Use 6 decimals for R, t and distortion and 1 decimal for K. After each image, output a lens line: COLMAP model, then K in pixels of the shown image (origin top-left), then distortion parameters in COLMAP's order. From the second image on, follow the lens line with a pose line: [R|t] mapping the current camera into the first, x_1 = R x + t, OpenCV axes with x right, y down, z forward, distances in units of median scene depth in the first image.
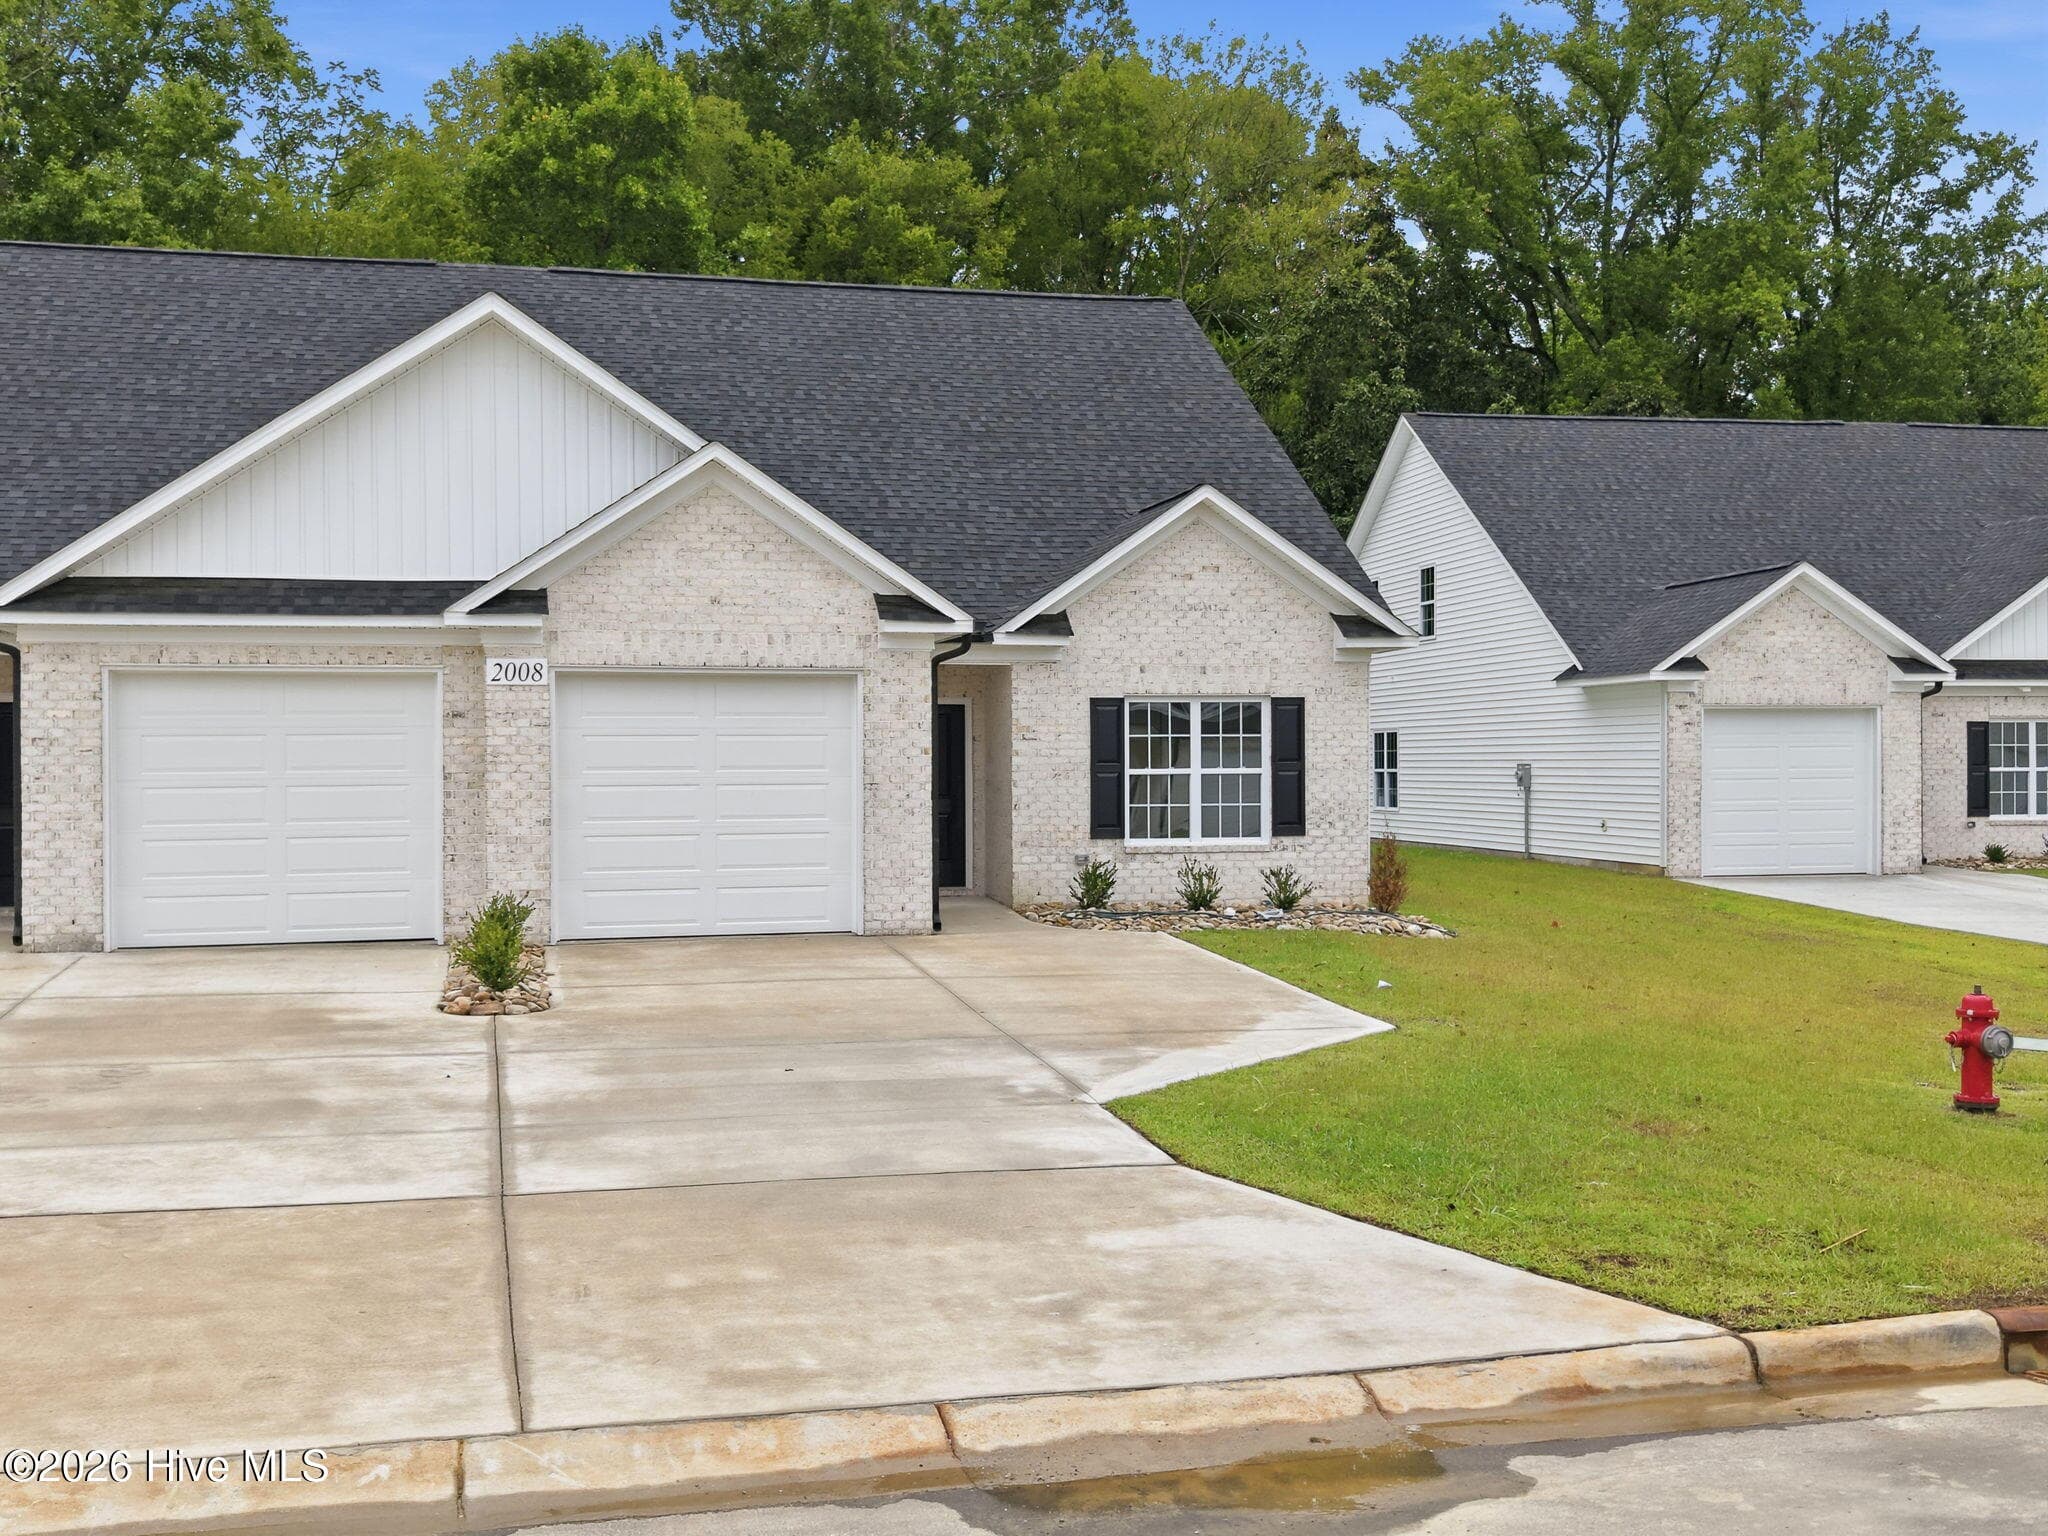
lens RADIAL K [[2089.4, 0, 1036.3], [0, 2089.4, 767.8], [0, 0, 1]] dist [0.005780, 0.000000]
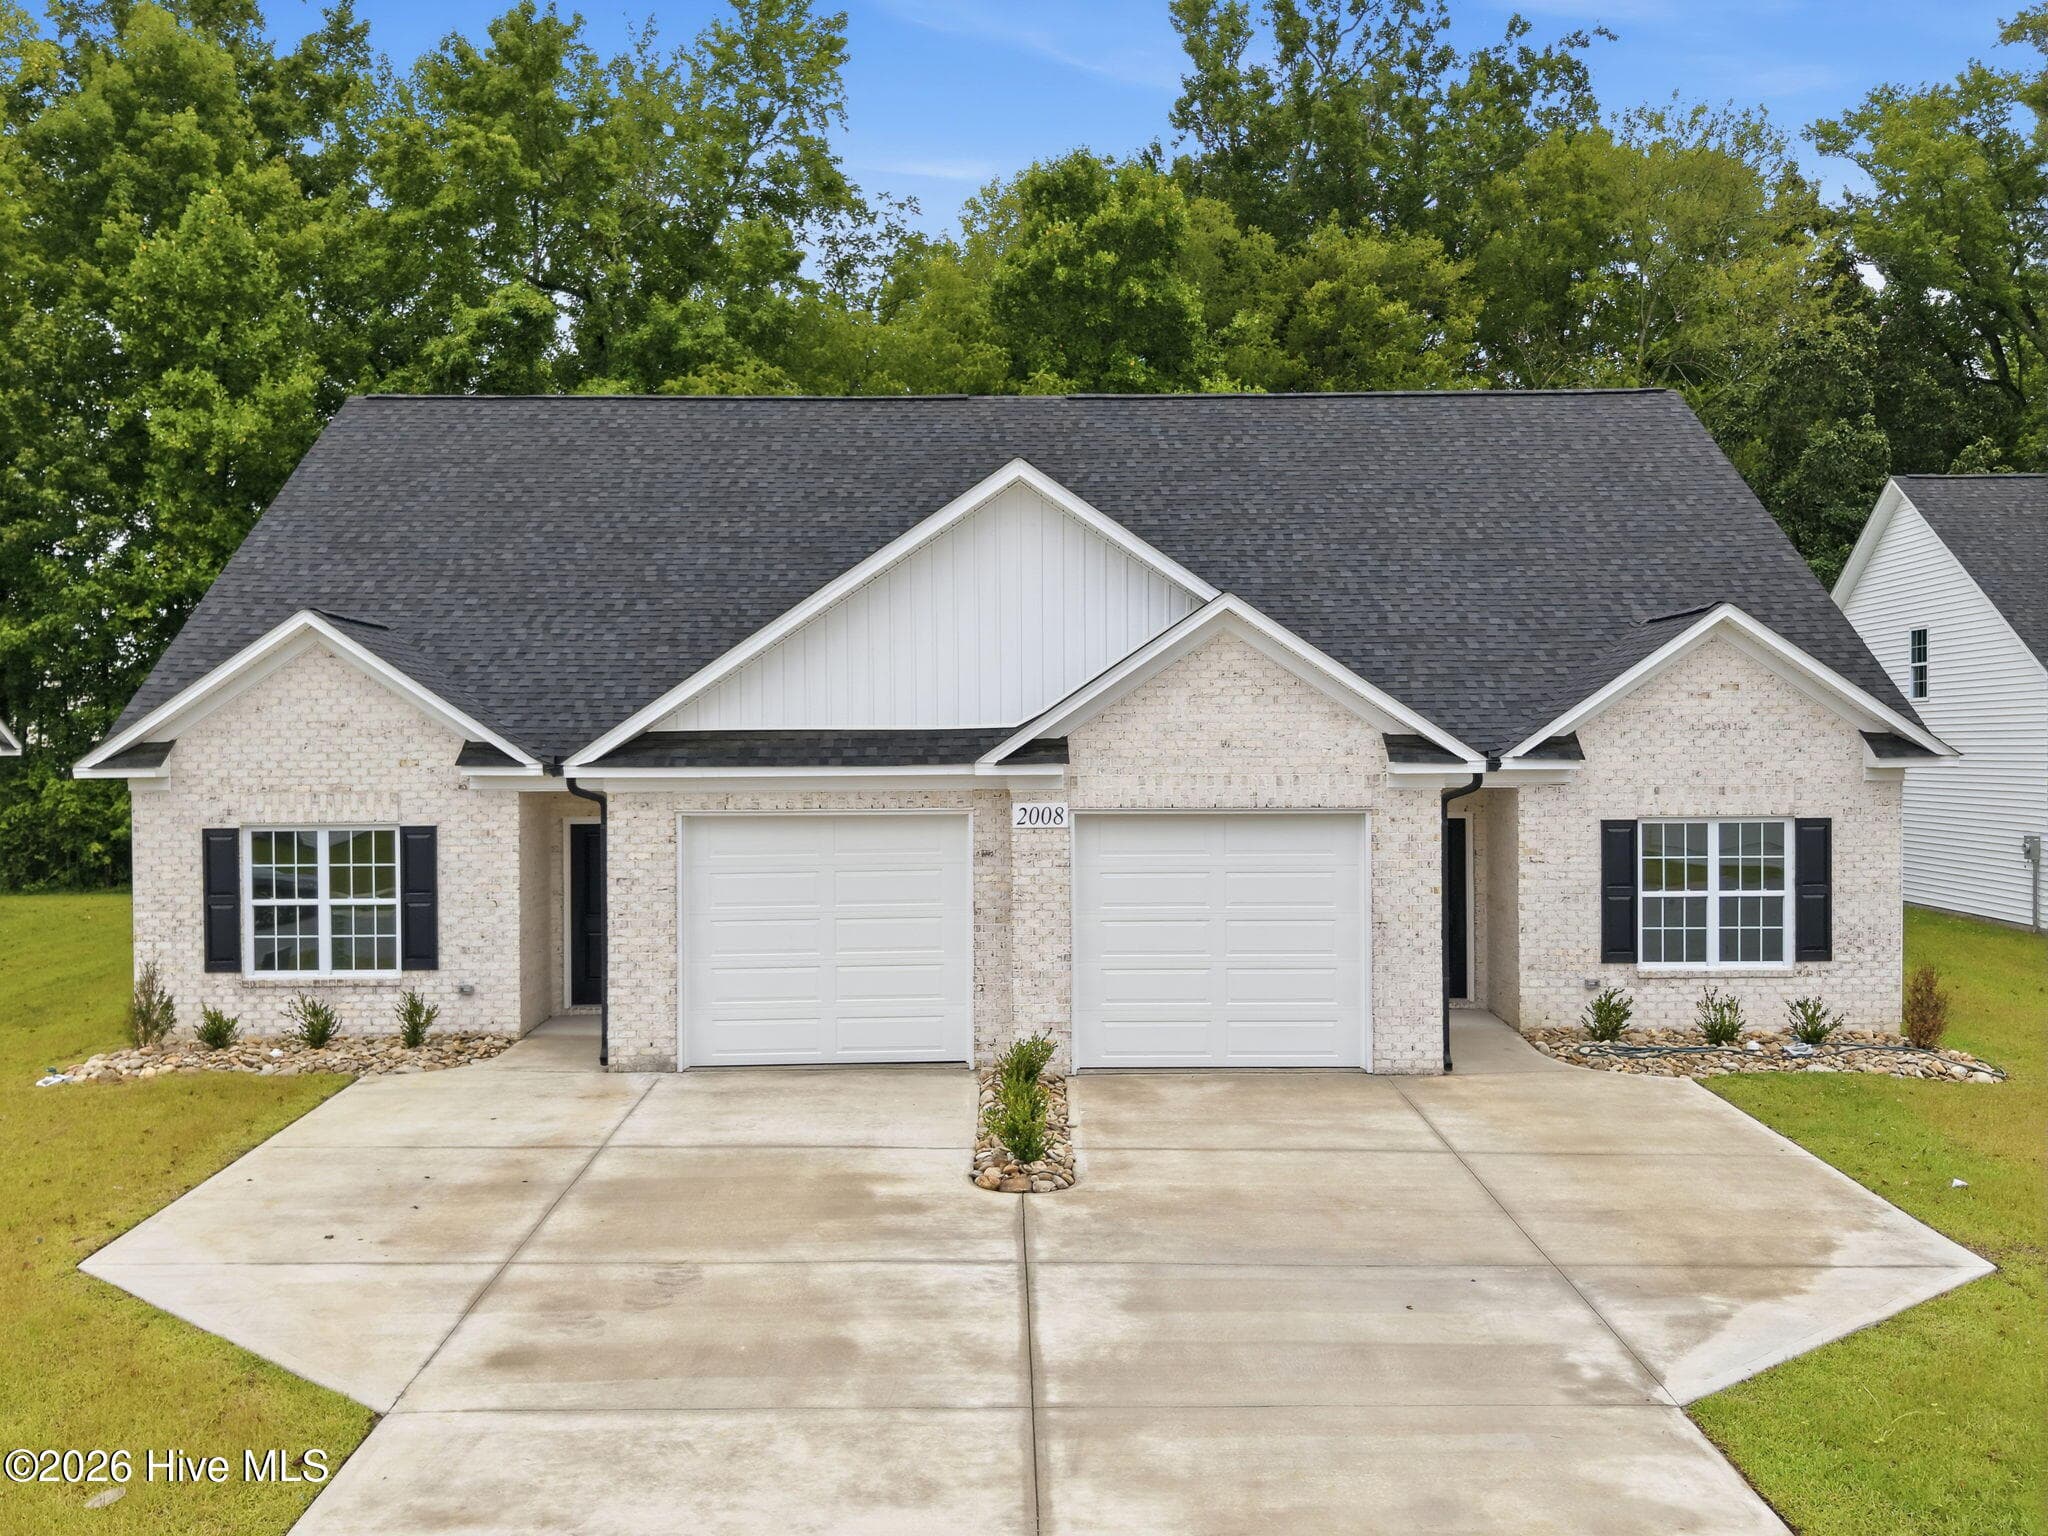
lens RADIAL K [[1807.1, 0, 1014.1], [0, 1807.1, 771.0], [0, 0, 1]] dist [0.026627, -0.092784]
pose [[0.968172, 0.001967, -0.250280, -0.028394], [0.000250, 0.999961, 0.008827, -0.063908], [0.250288, -0.008609, 0.968133, 0.098657]]
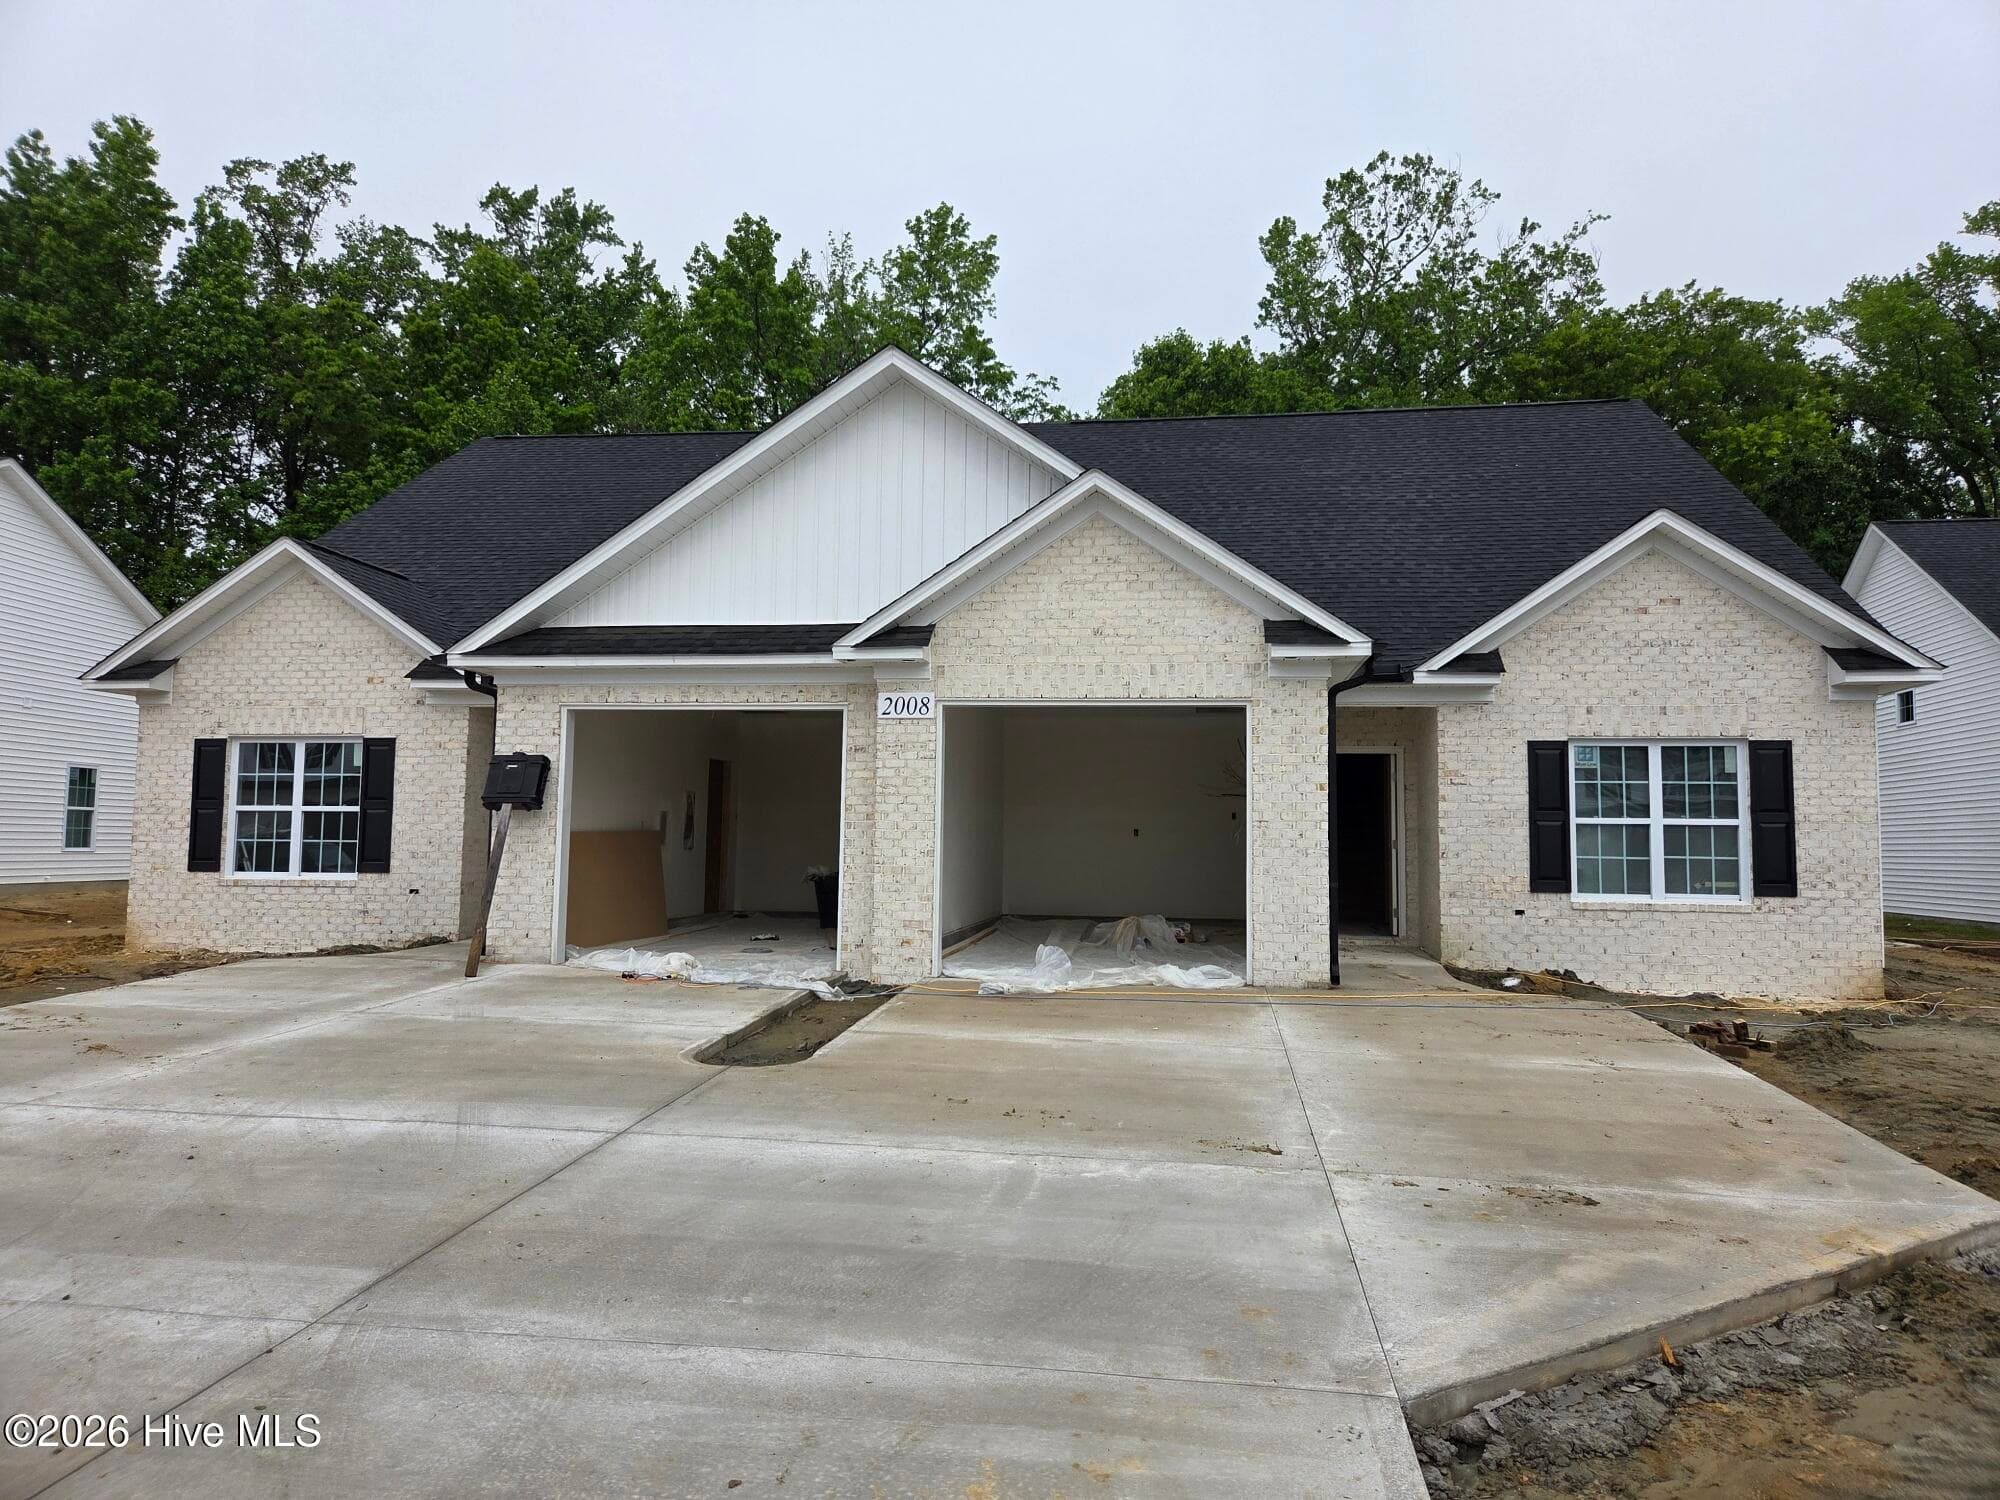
lens RADIAL K [[1297.5, 0, 1010.3], [0, 1297.5, 751.3], [0, 0, 1]] dist [0.030302, -0.019583]
pose [[0.923947, -0.011010, -0.382363, 0.034522], [-0.018696, 0.997091, -0.073888, 0.018686], [0.382064, 0.075418, 0.921053, 0.366092]]
